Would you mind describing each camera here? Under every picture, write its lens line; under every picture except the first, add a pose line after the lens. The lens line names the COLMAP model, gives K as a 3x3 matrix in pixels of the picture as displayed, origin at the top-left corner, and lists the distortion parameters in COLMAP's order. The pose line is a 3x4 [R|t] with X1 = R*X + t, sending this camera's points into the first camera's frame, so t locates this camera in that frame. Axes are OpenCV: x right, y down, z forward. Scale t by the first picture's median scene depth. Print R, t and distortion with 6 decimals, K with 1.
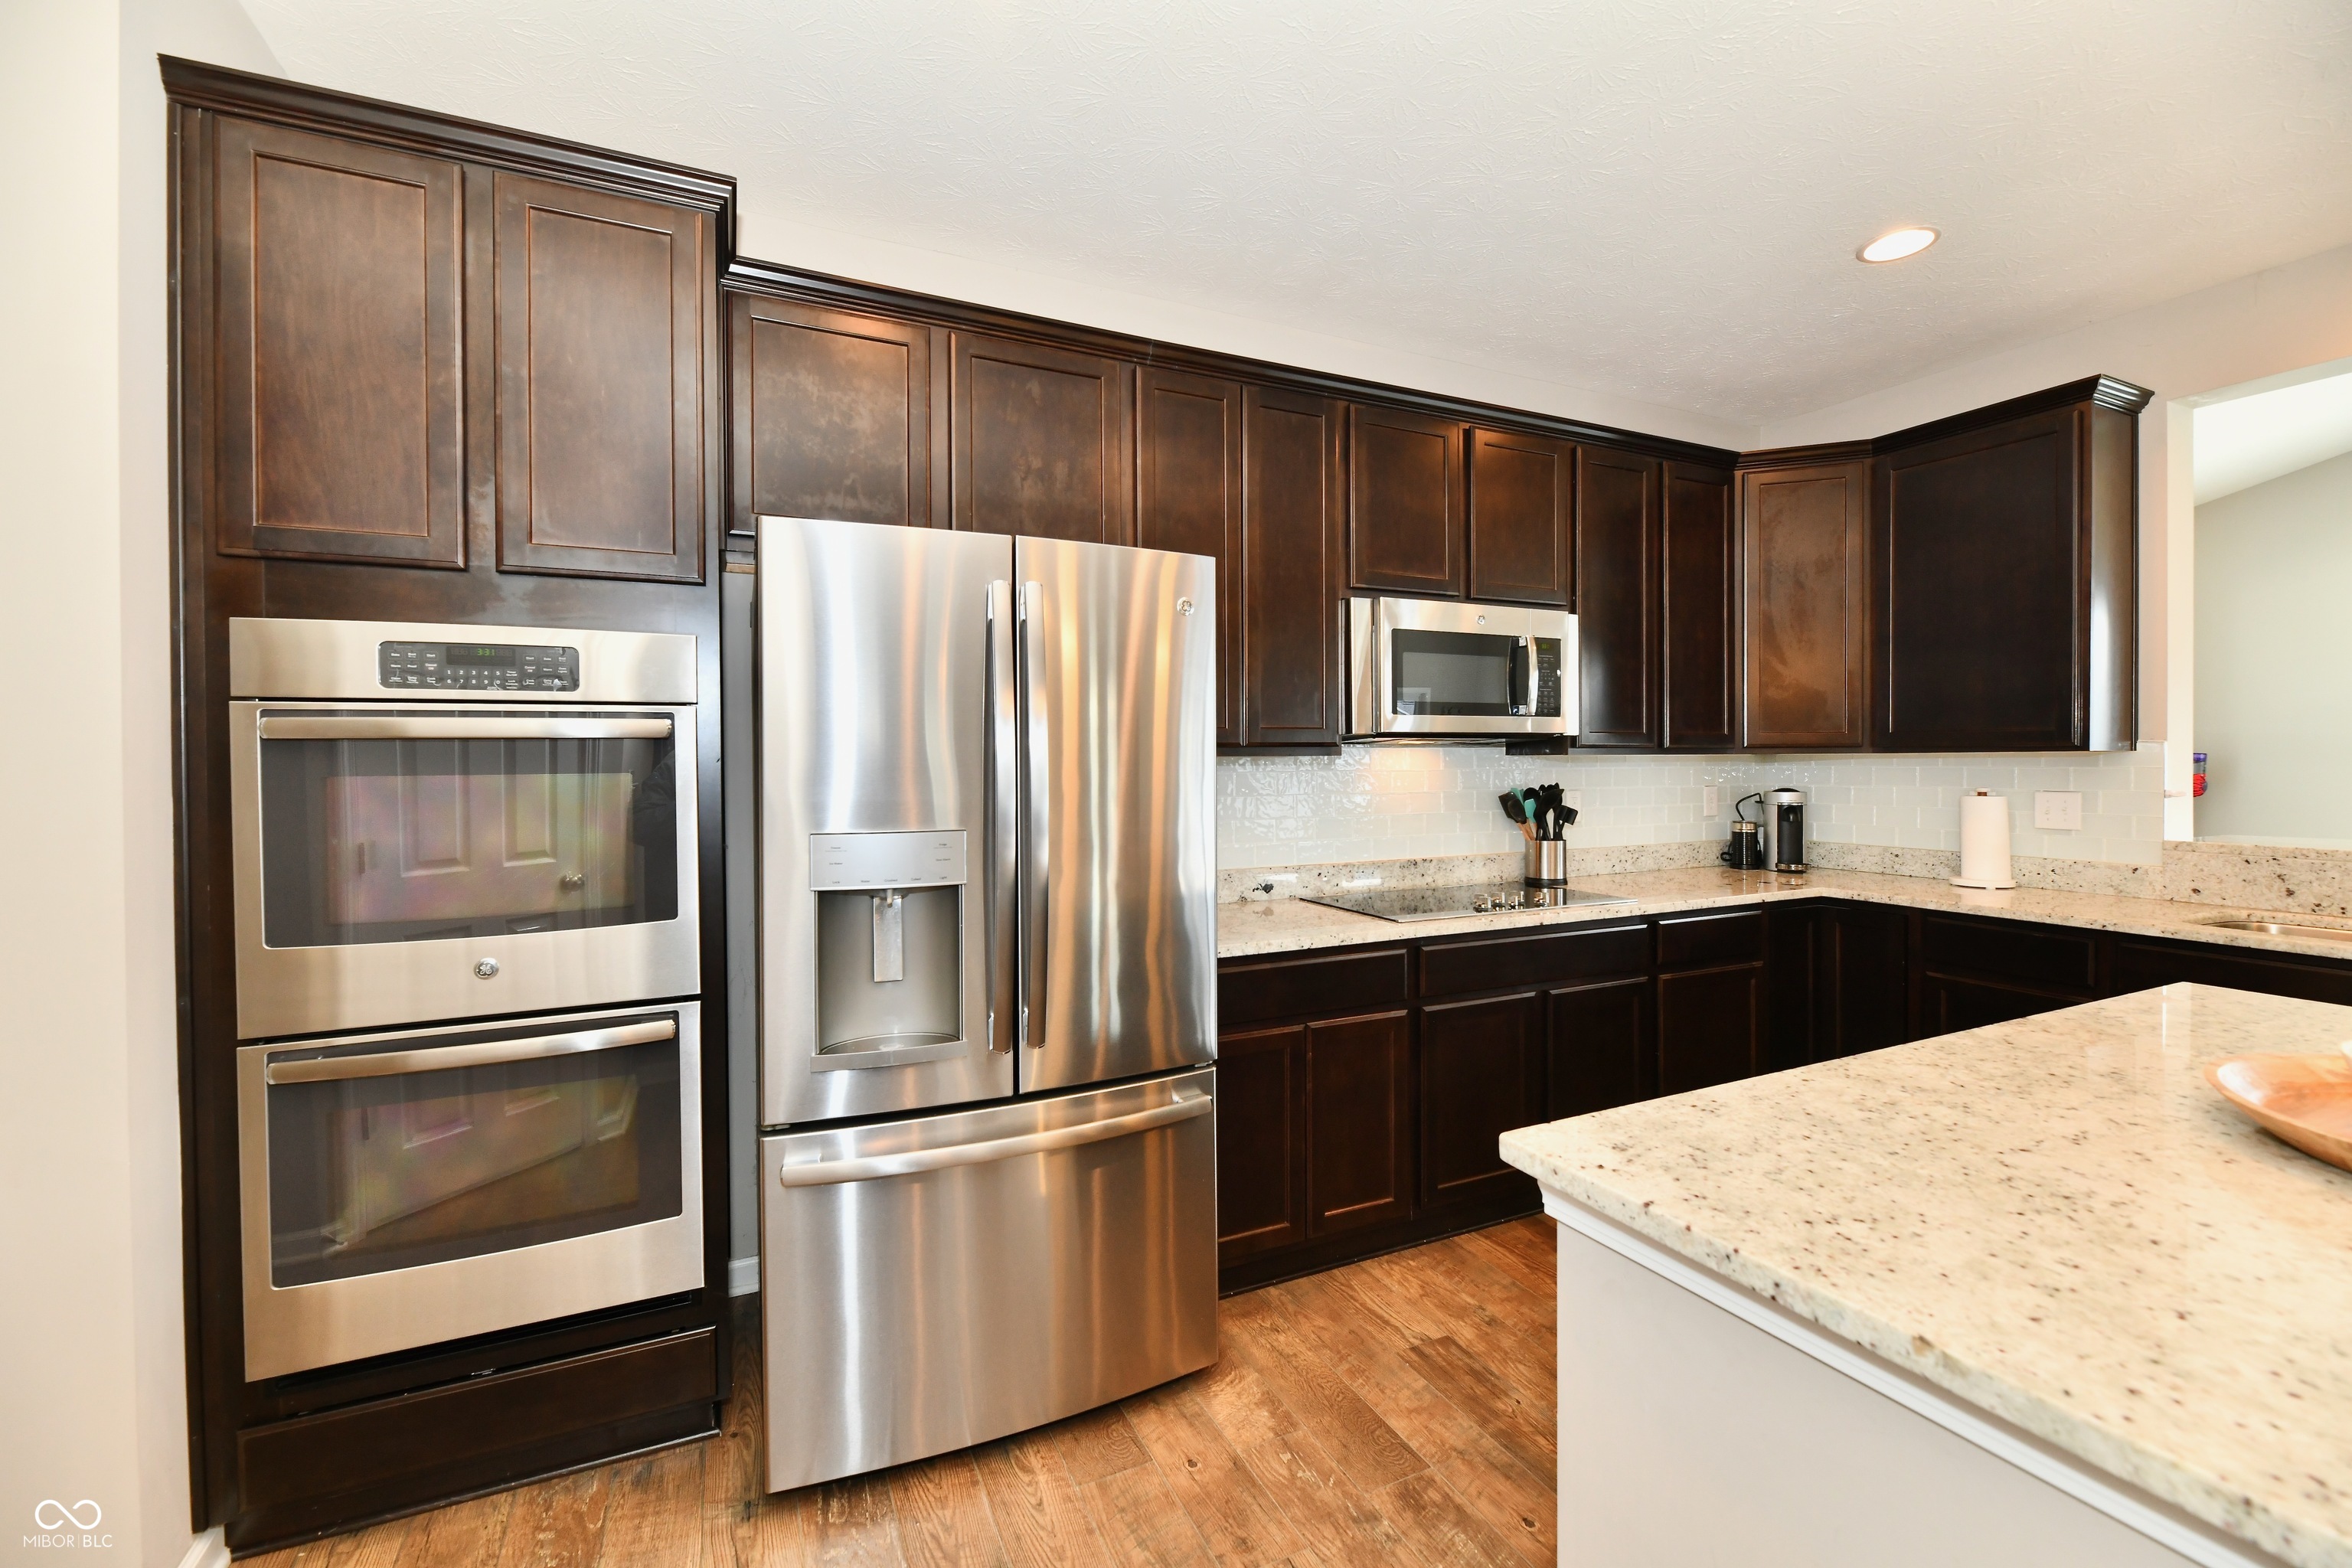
lens RADIAL K [[960.3, 0, 1168.1], [0, 960.3, 766.6], [0, 0, 1]] dist [0.000205, -0.003509]
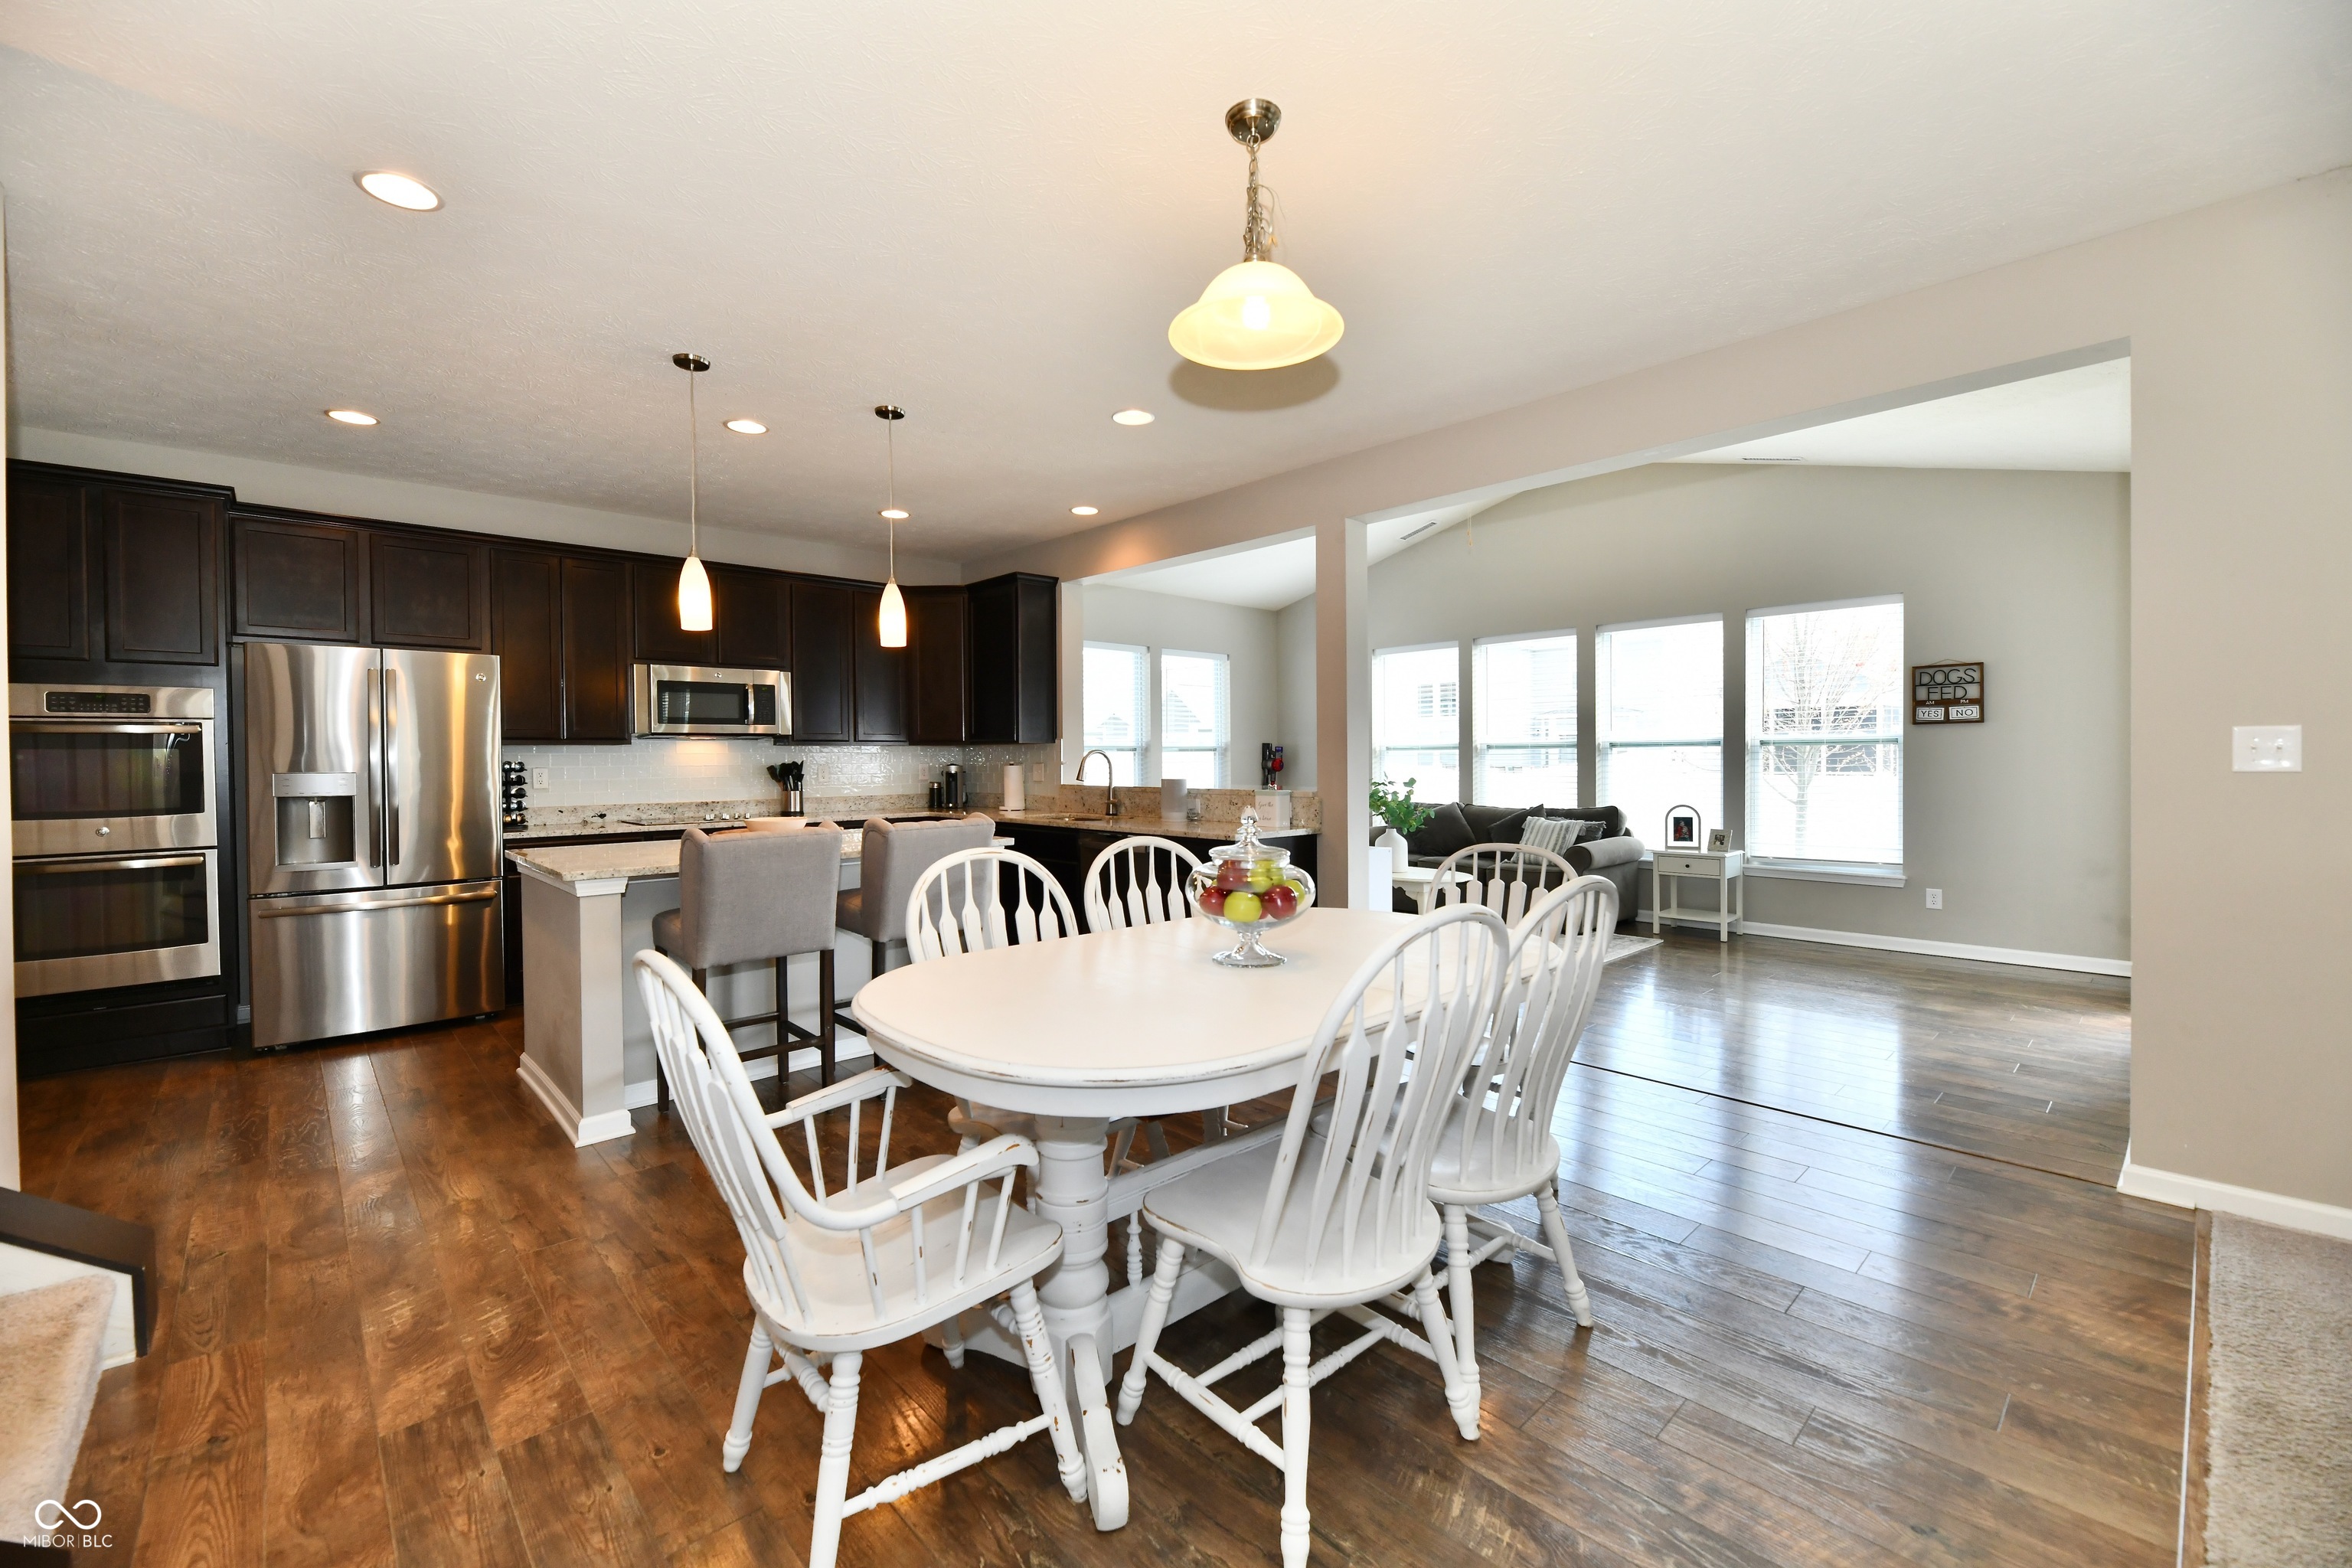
lens RADIAL K [[960.3, 0, 1168.1], [0, 960.3, 766.6], [0, 0, 1]] dist [0.000205, -0.003509]
pose [[0.948407, -0.004641, 0.317022, 0.633007], [0.004033, 0.999989, 0.002574, 0.035138], [-0.317030, -0.001163, 0.948415, -1.267892]]
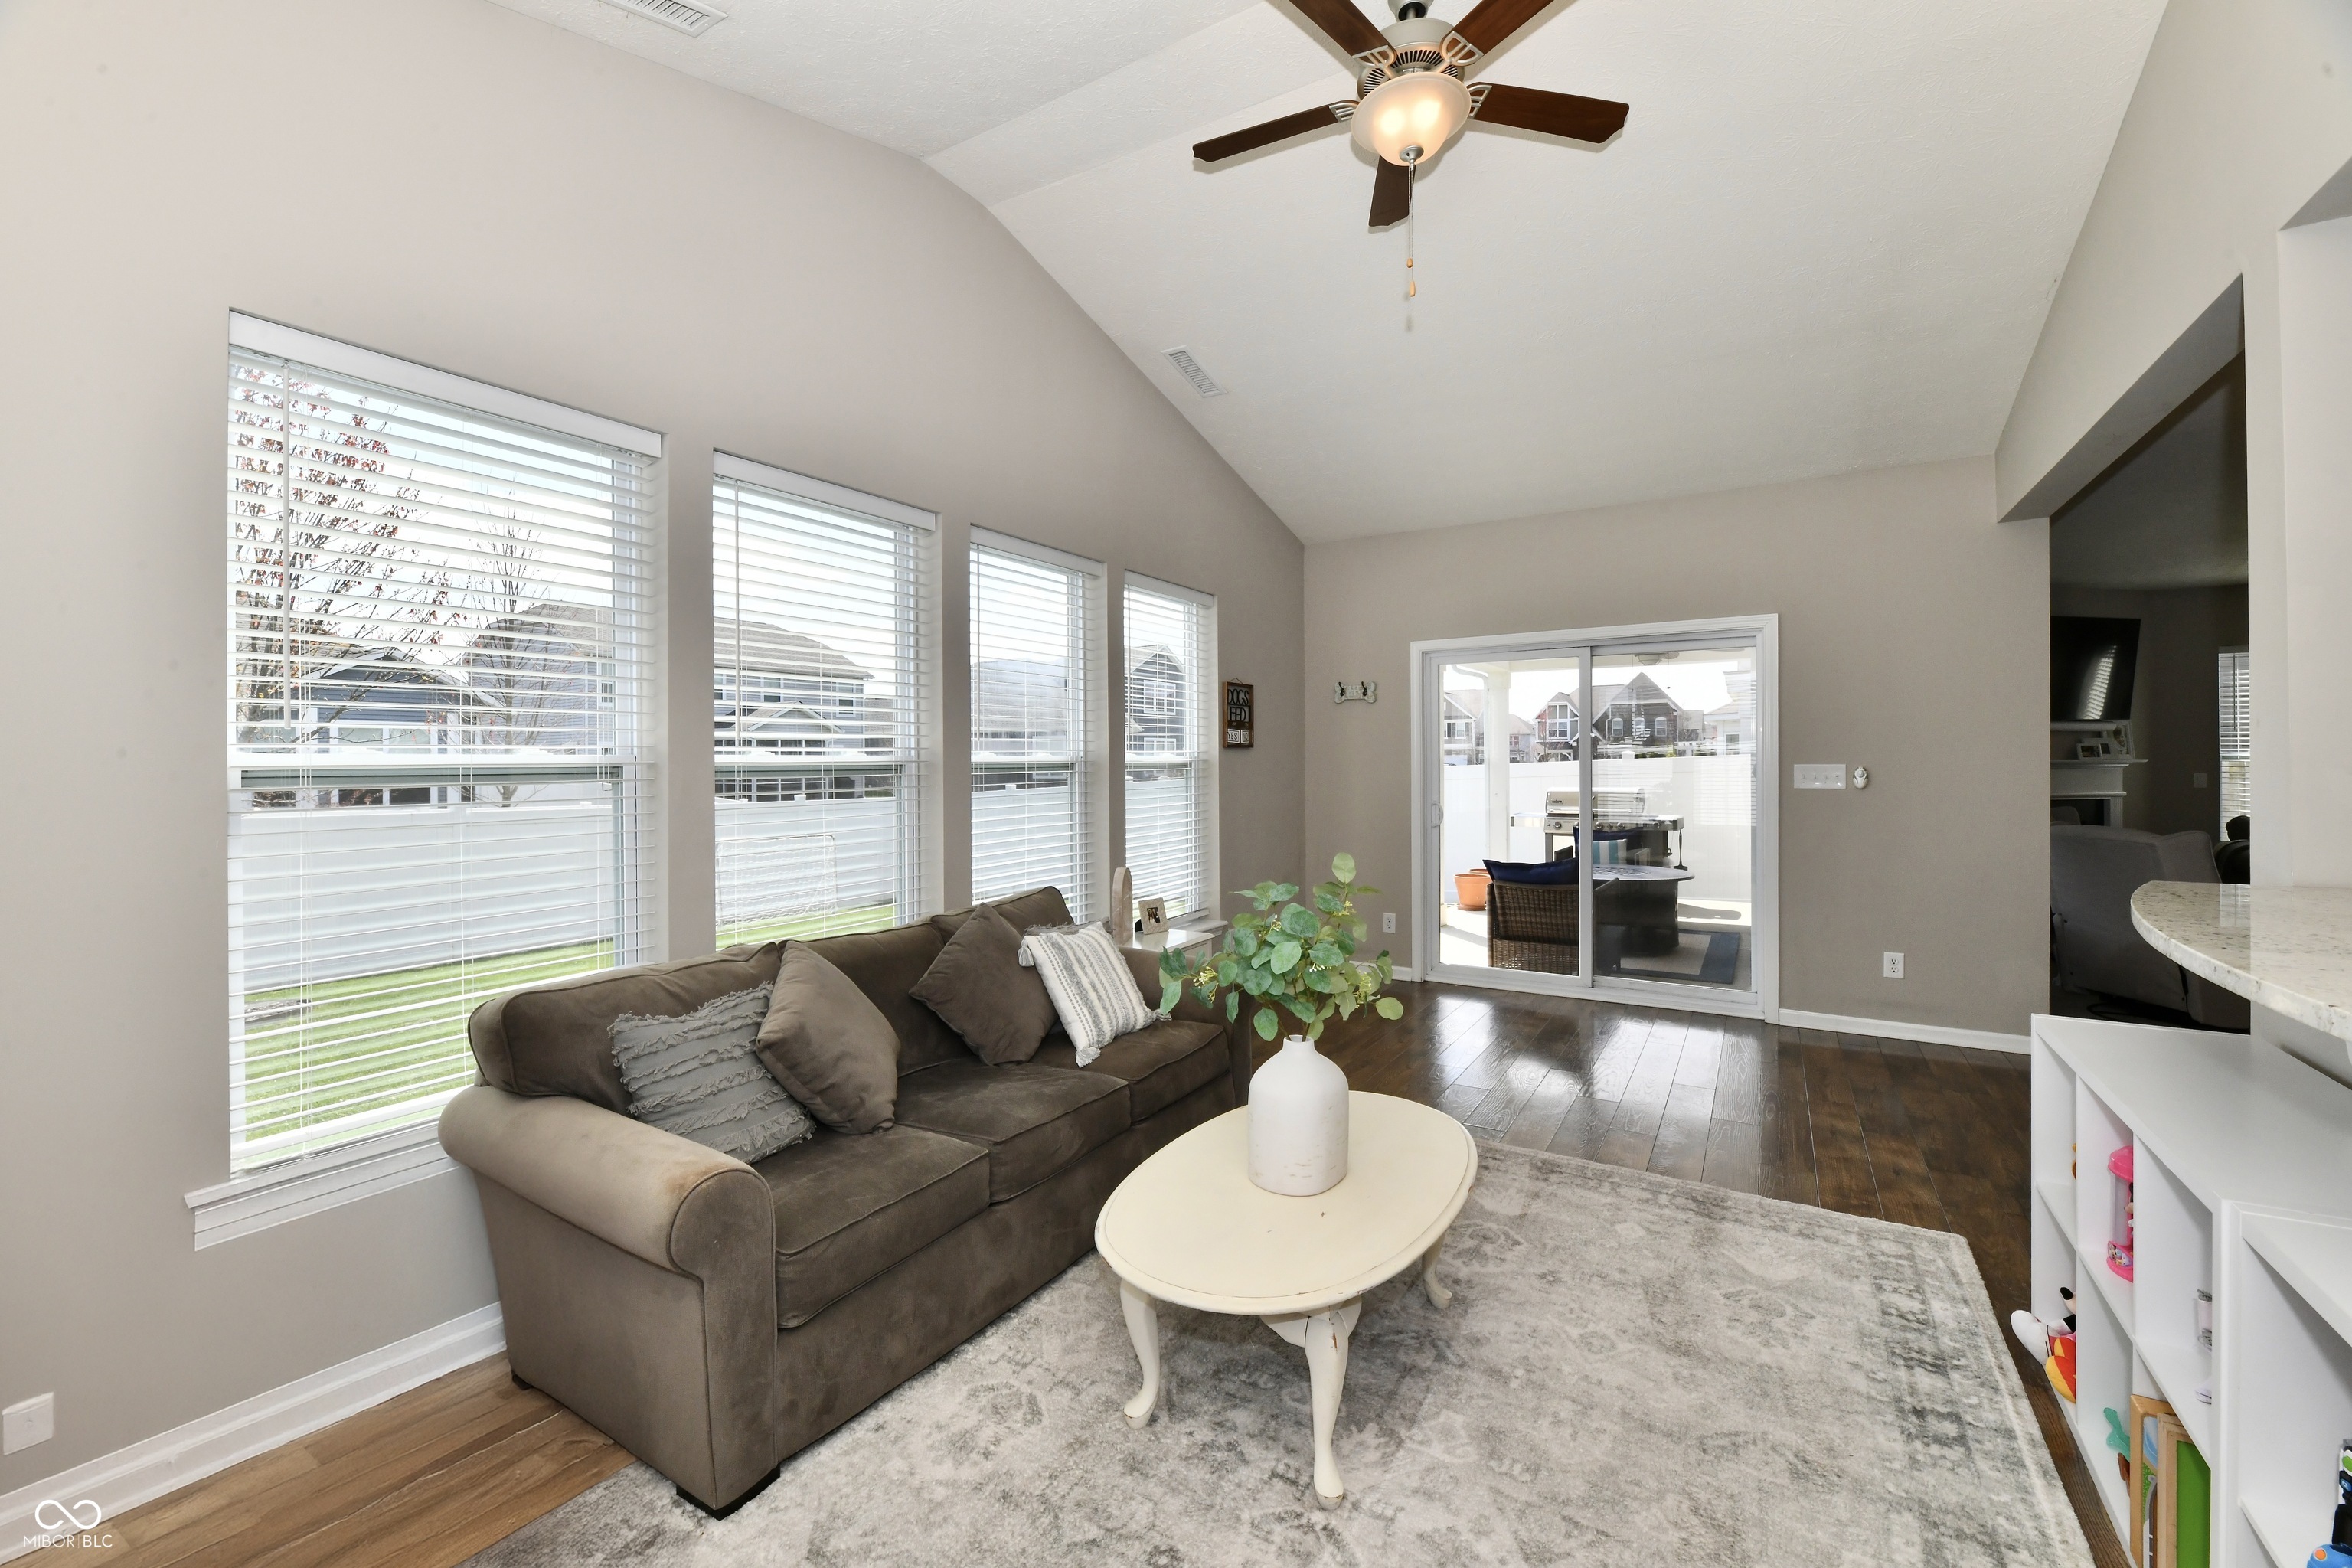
lens RADIAL K [[960.3, 0, 1168.1], [0, 960.3, 766.6], [0, 0, 1]] dist [0.000205, -0.003509]
pose [[-0.551833, 0.008800, 0.833908, 1.408957], [0.019220, 0.999813, 0.002168, -0.016381], [-0.833733, 0.017224, -0.551899, 1.506408]]
